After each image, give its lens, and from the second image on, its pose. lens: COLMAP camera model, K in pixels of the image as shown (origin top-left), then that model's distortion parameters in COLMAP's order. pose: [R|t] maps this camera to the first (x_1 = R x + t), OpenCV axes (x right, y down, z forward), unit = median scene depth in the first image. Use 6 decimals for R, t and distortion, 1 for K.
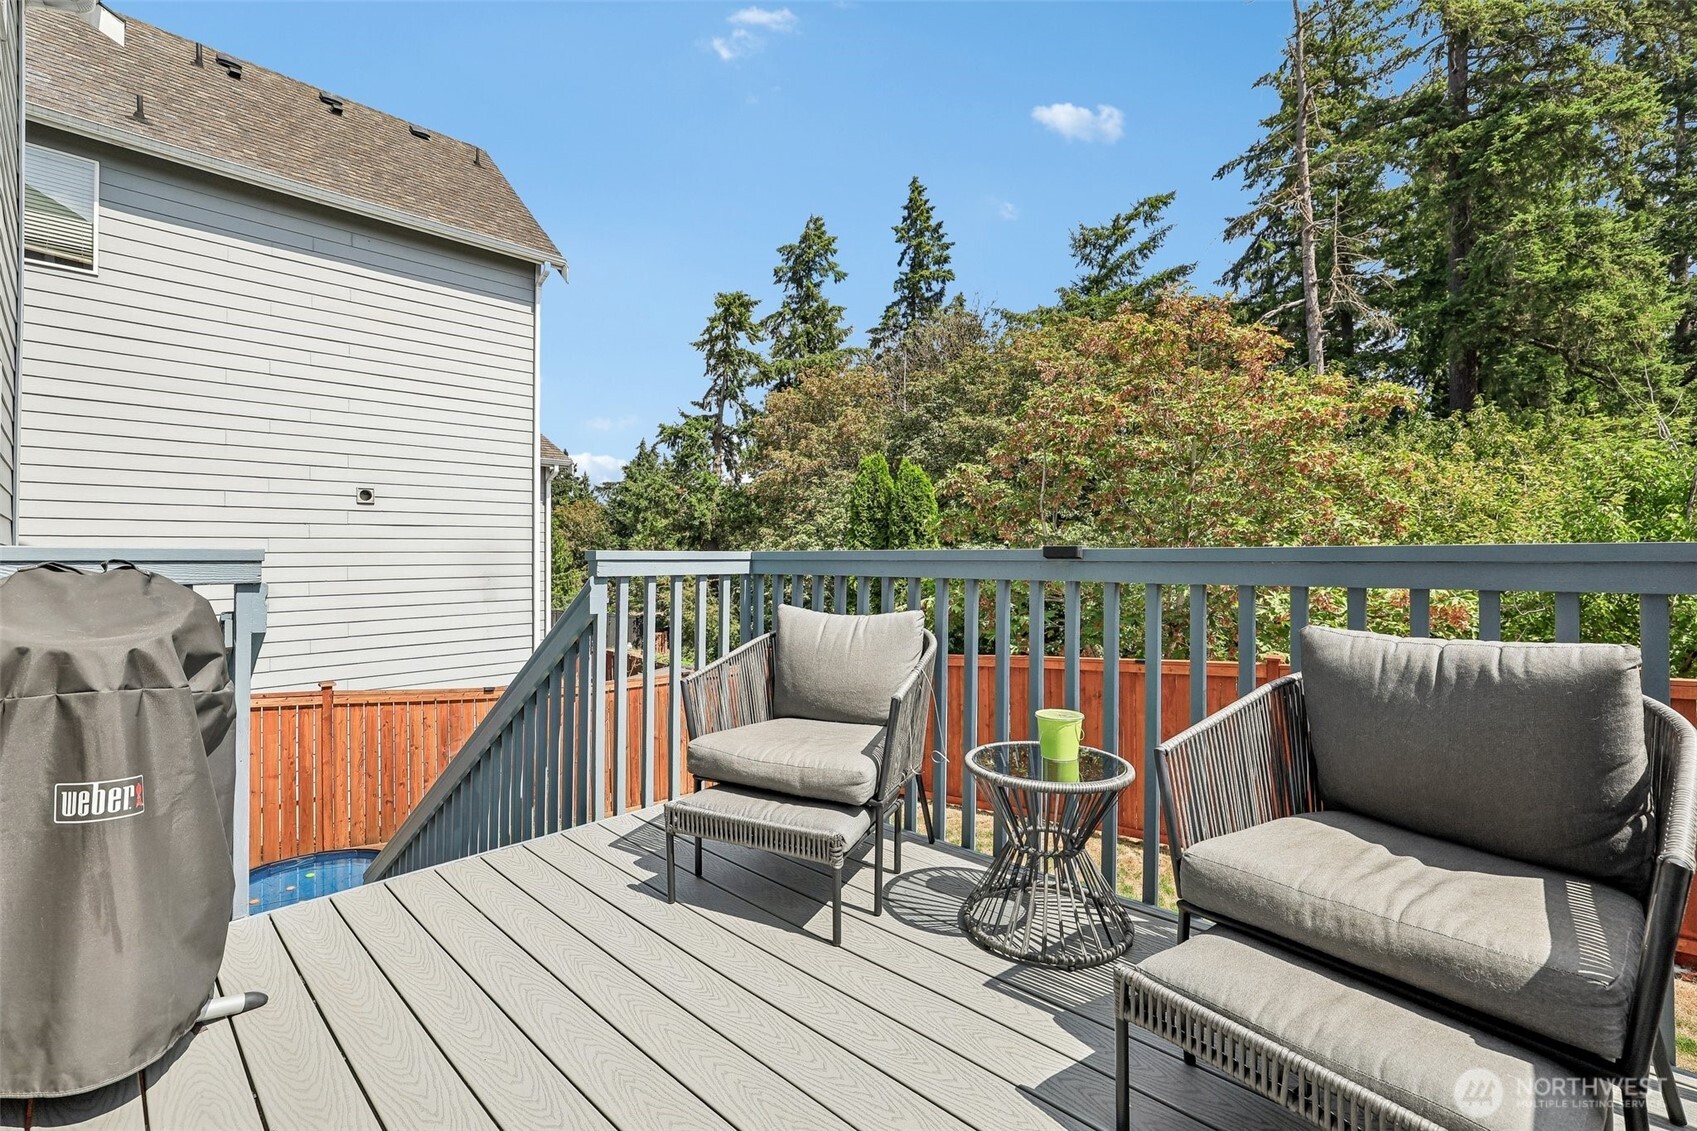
lens RADIAL K [[741.1, 0, 847.6], [0, 741.1, 543.7], [0, 0, 1]] dist [-0.036617, 0.007955]
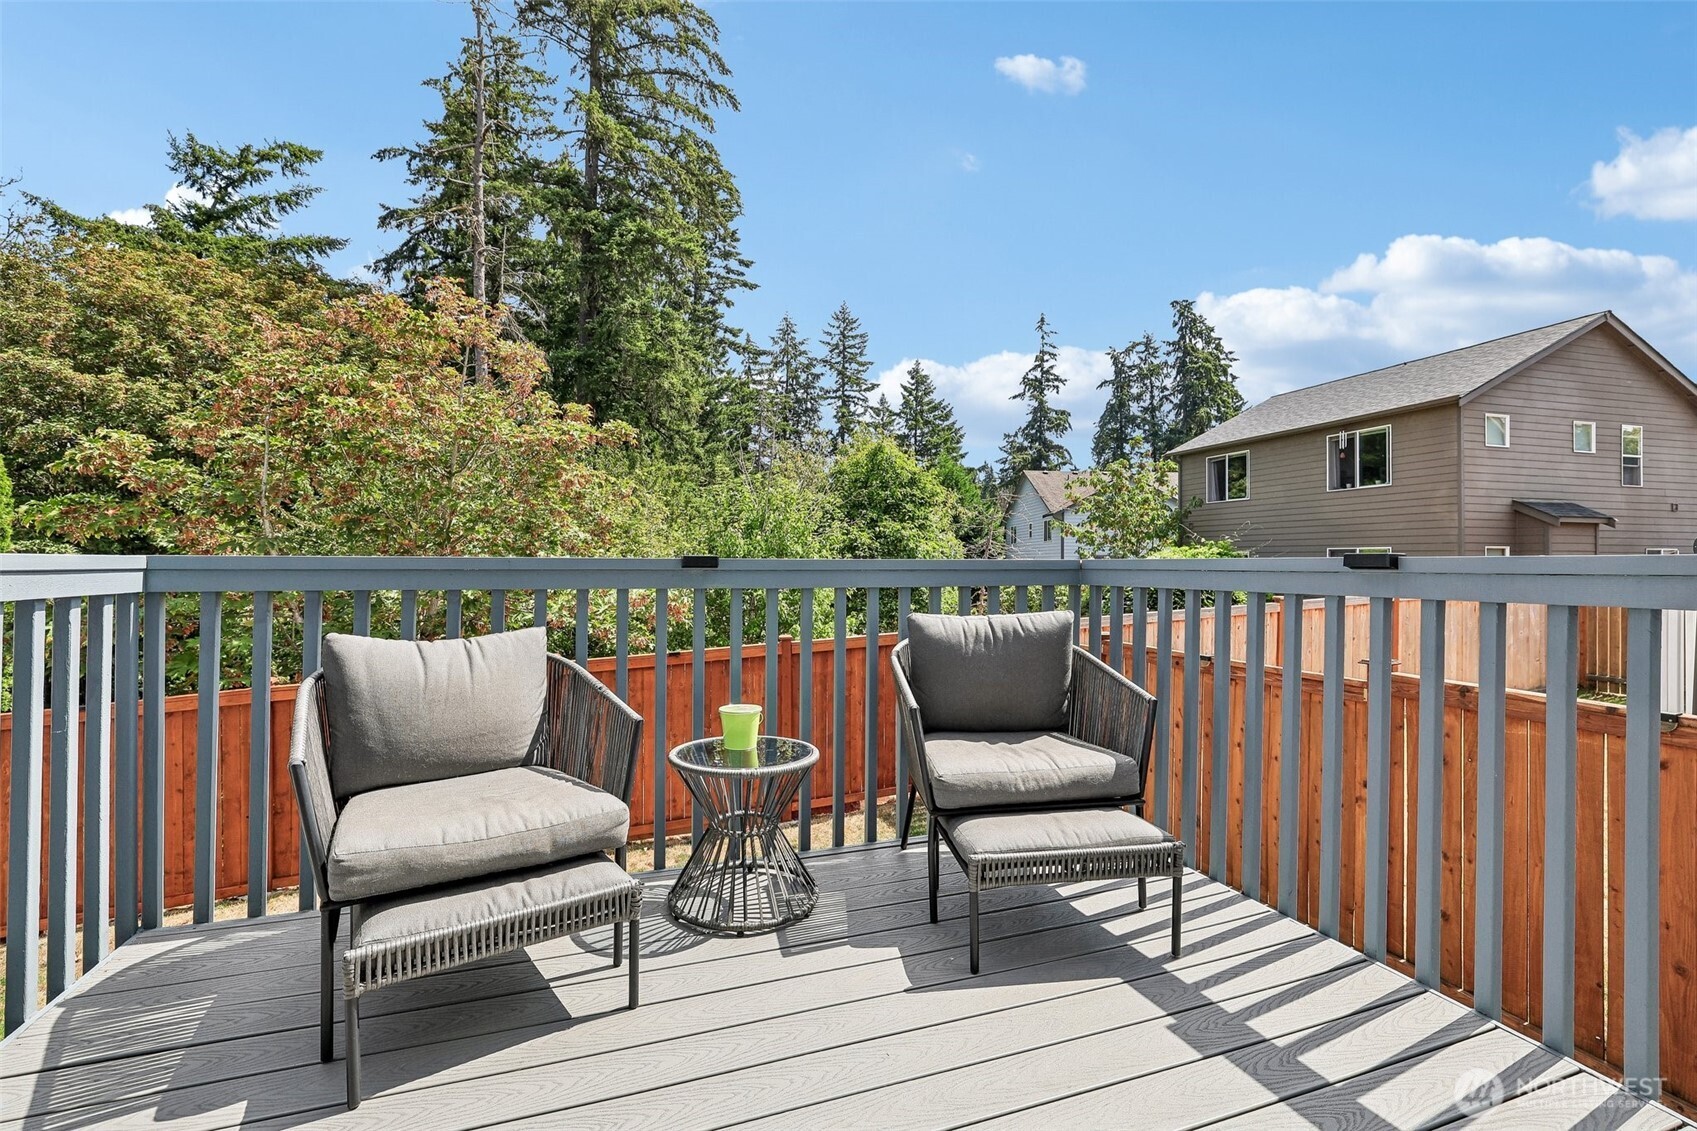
lens RADIAL K [[741.1, 0, 855.7], [0, 741.1, 551.6], [0, 0, 1]] dist [-0.036617, 0.007955]
pose [[0.458352, 0.016365, 0.888620, -0.040488], [-0.019904, 0.999769, -0.008145, 0.000063], [-0.888548, -0.013954, 0.458571, 0.021882]]
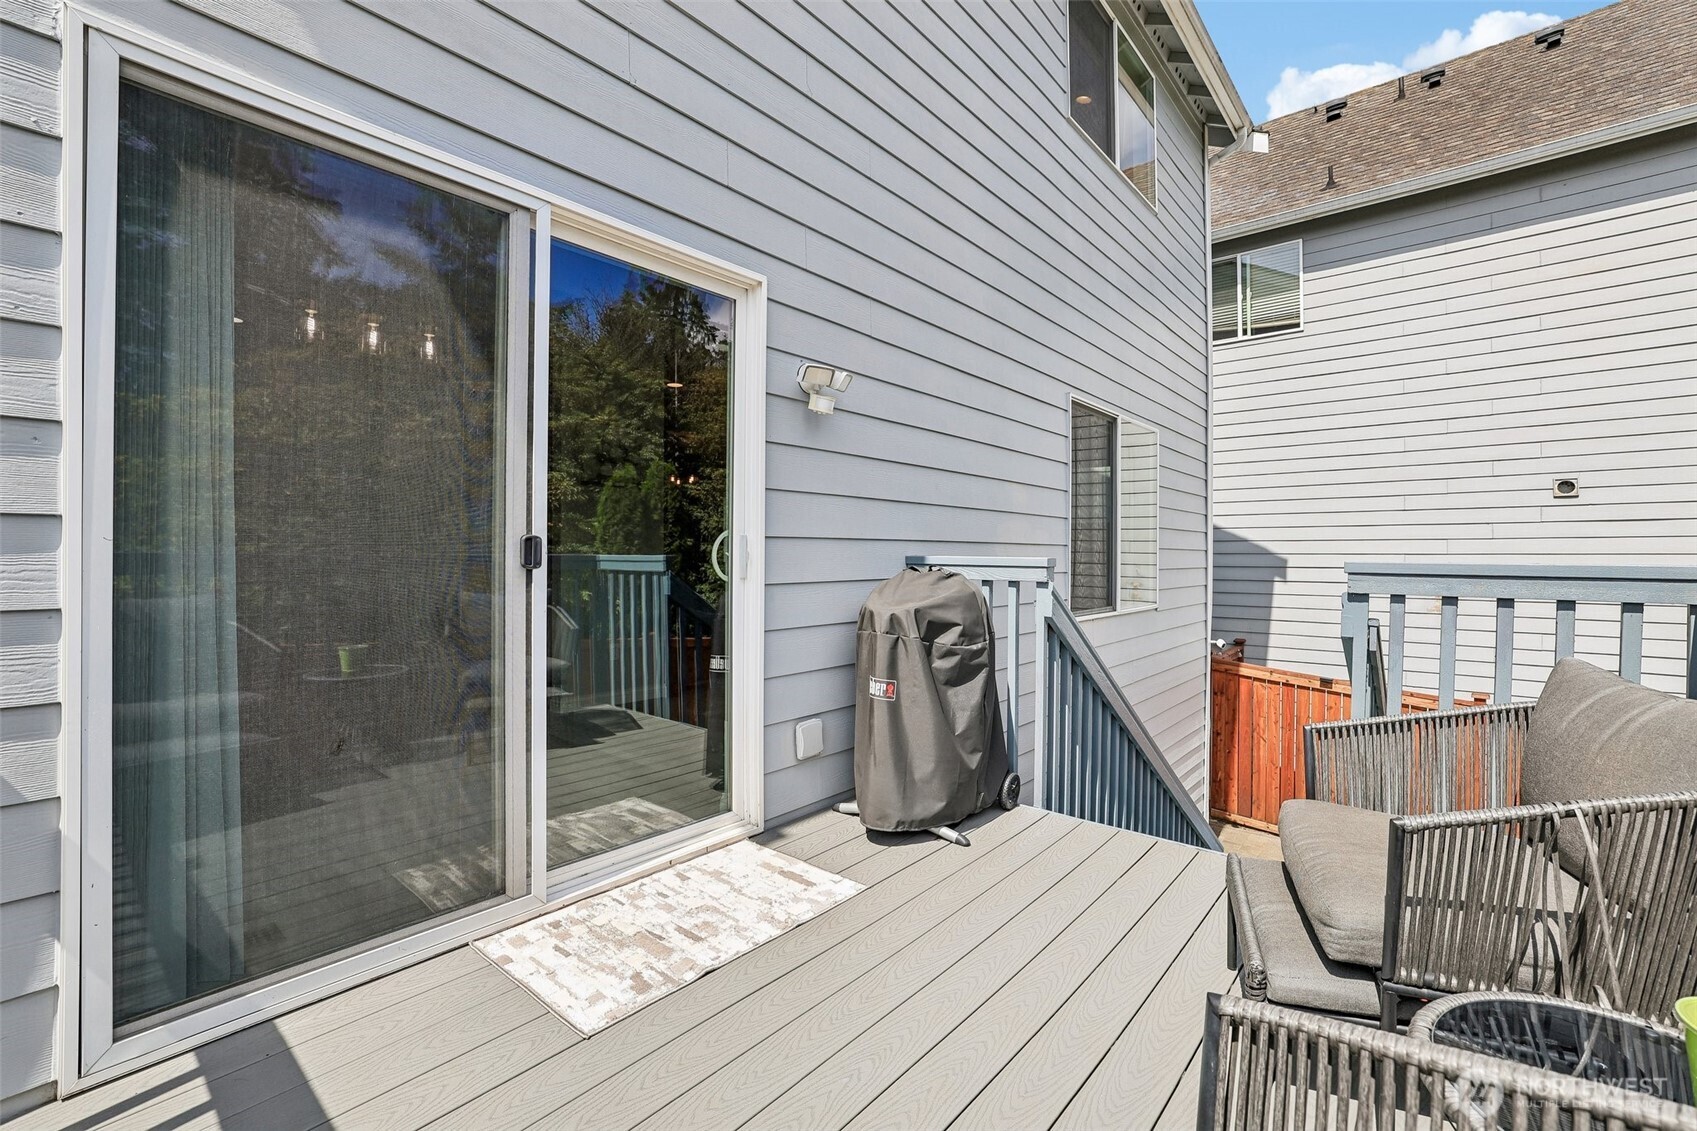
lens RADIAL K [[702.1, 0, 843.4], [0, 702.1, 556.5], [0, 0, 1]] dist [-0.001291, -0.000023]
pose [[0.059608, 0.006667, -0.998200, 0.121873], [0.009919, 0.999924, 0.007271, 0.000614], [0.998173, -0.010335, 0.059538, 0.130480]]
